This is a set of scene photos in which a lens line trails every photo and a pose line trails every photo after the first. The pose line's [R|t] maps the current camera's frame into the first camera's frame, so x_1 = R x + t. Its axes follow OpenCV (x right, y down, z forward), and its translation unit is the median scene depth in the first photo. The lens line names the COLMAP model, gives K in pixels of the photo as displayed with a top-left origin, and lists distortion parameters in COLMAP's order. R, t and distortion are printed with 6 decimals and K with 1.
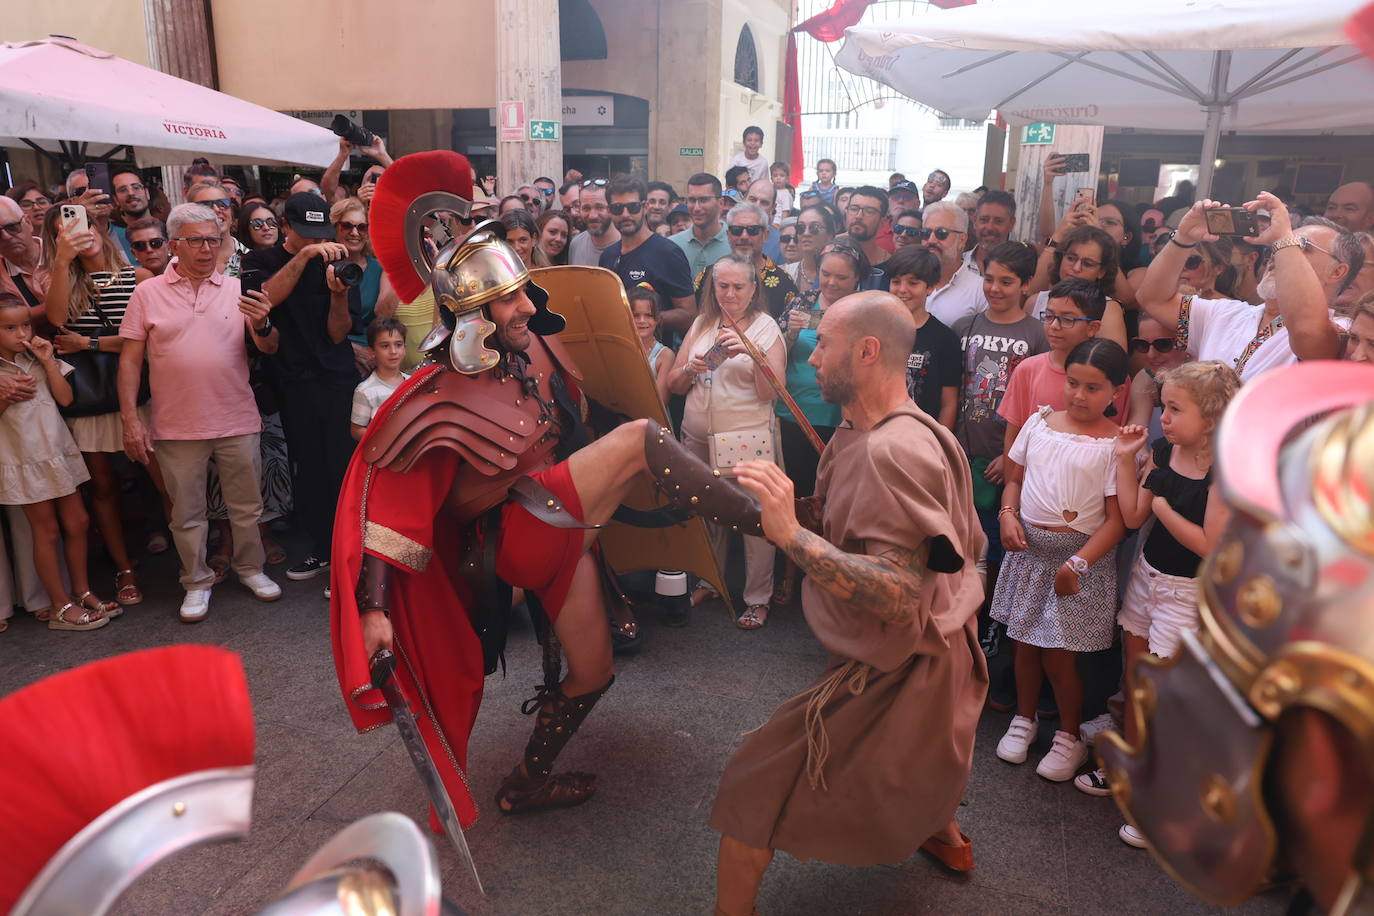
lens RADIAL K [[933.6, 0, 685.2], [0, 933.6, 462.8], [0, 0, 1]] dist [-0.114590, 0.090271]
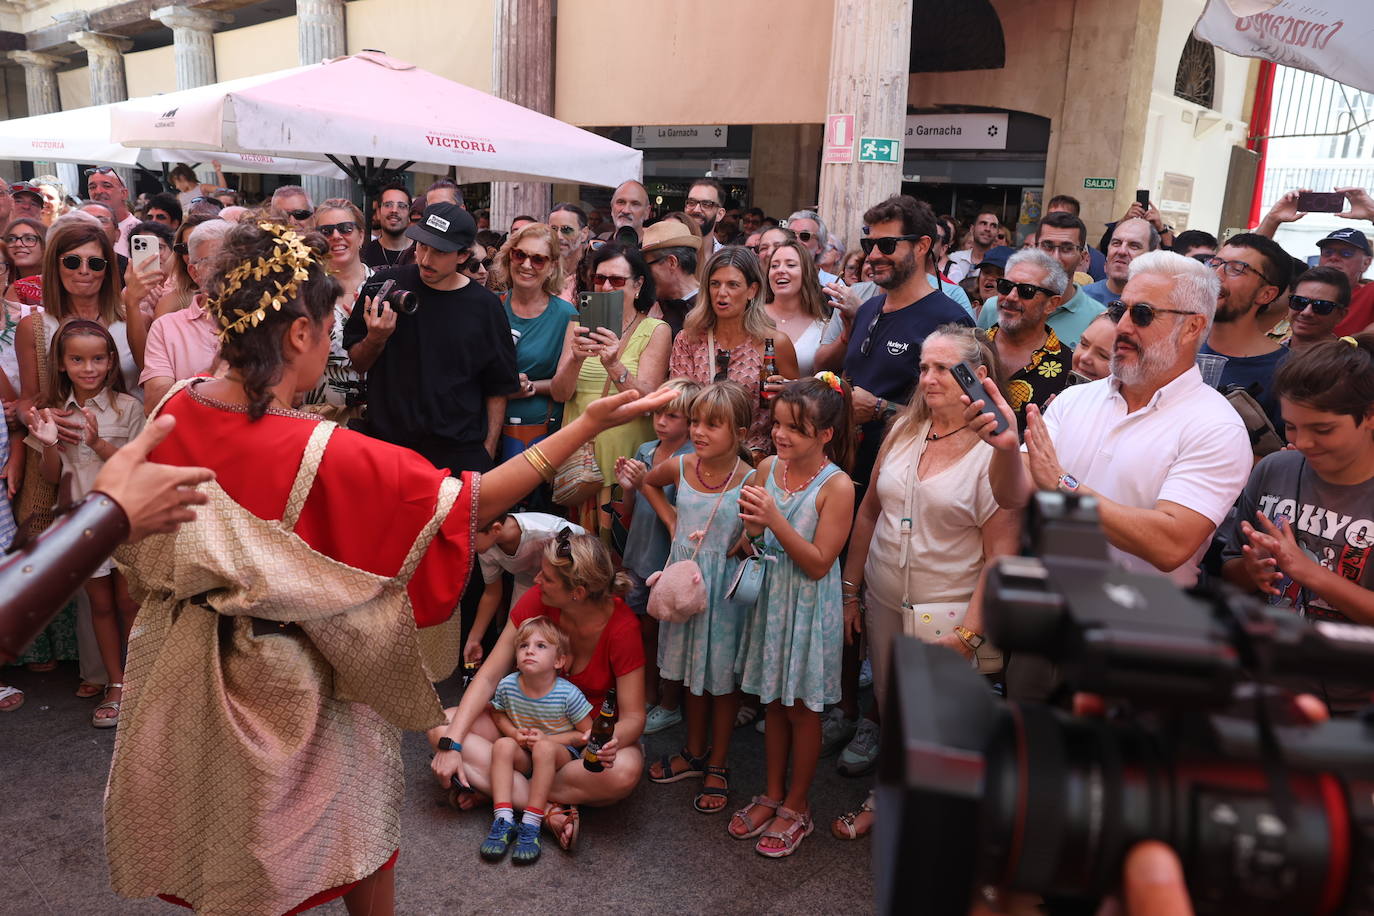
lens RADIAL K [[1022.6, 0, 684.9], [0, 1022.6, 460.9], [0, 0, 1]] dist [-0.097622, 0.097285]
pose [[0.912580, 0.117007, -0.391800, 0.072295], [-0.138891, 0.989915, -0.027877, -0.044461], [0.384587, 0.079858, 0.919628, 0.142986]]
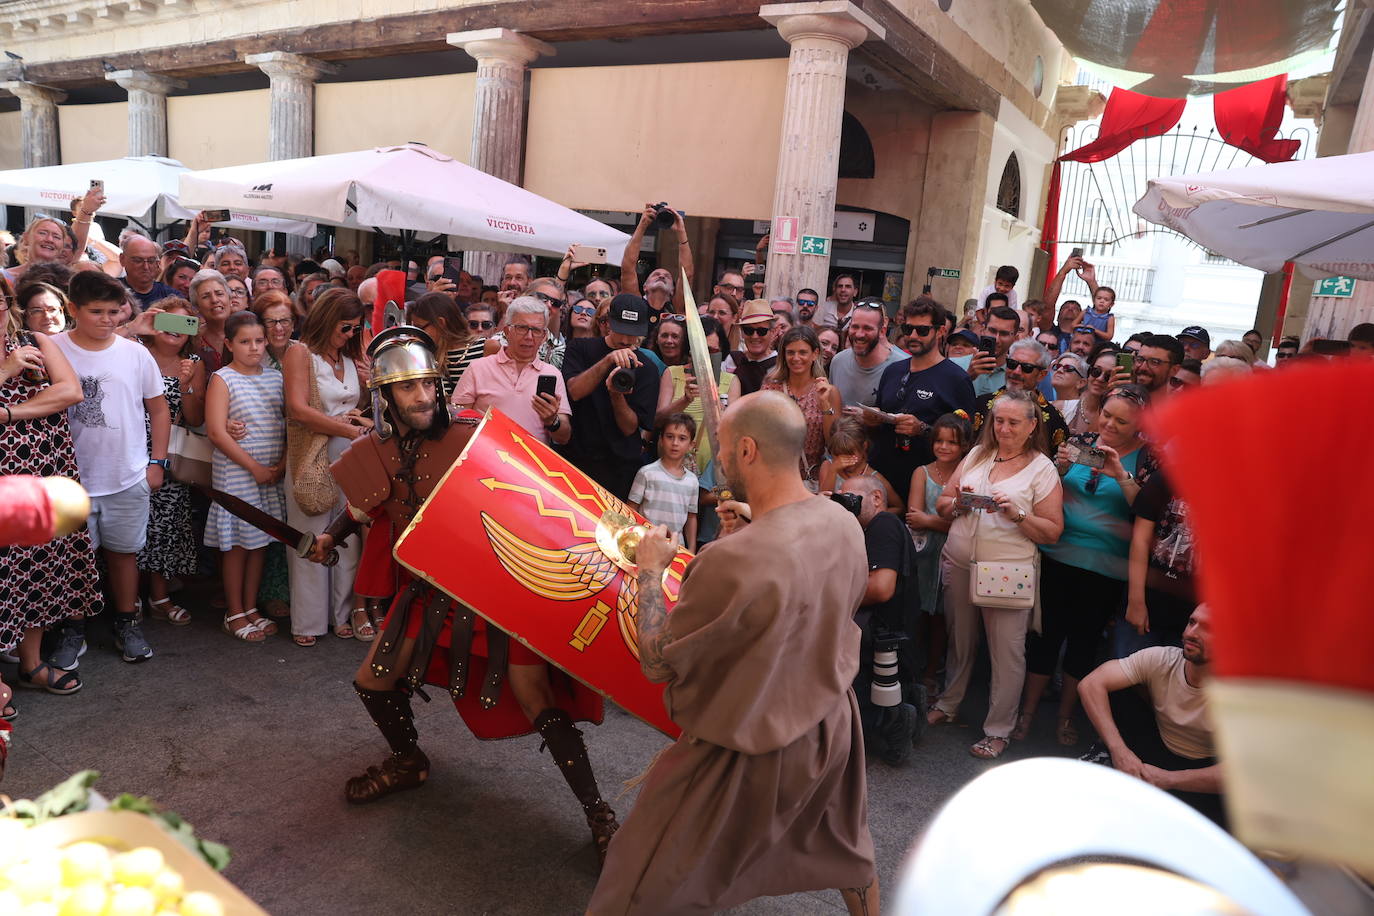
lens RADIAL K [[933.6, 0, 685.2], [0, 933.6, 462.8], [0, 0, 1]] dist [-0.114590, 0.090271]
pose [[0.967265, 0.113392, -0.227026, -0.028435], [-0.136608, 0.986596, -0.089258, -0.001978], [0.213862, 0.117349, 0.969790, -0.029995]]
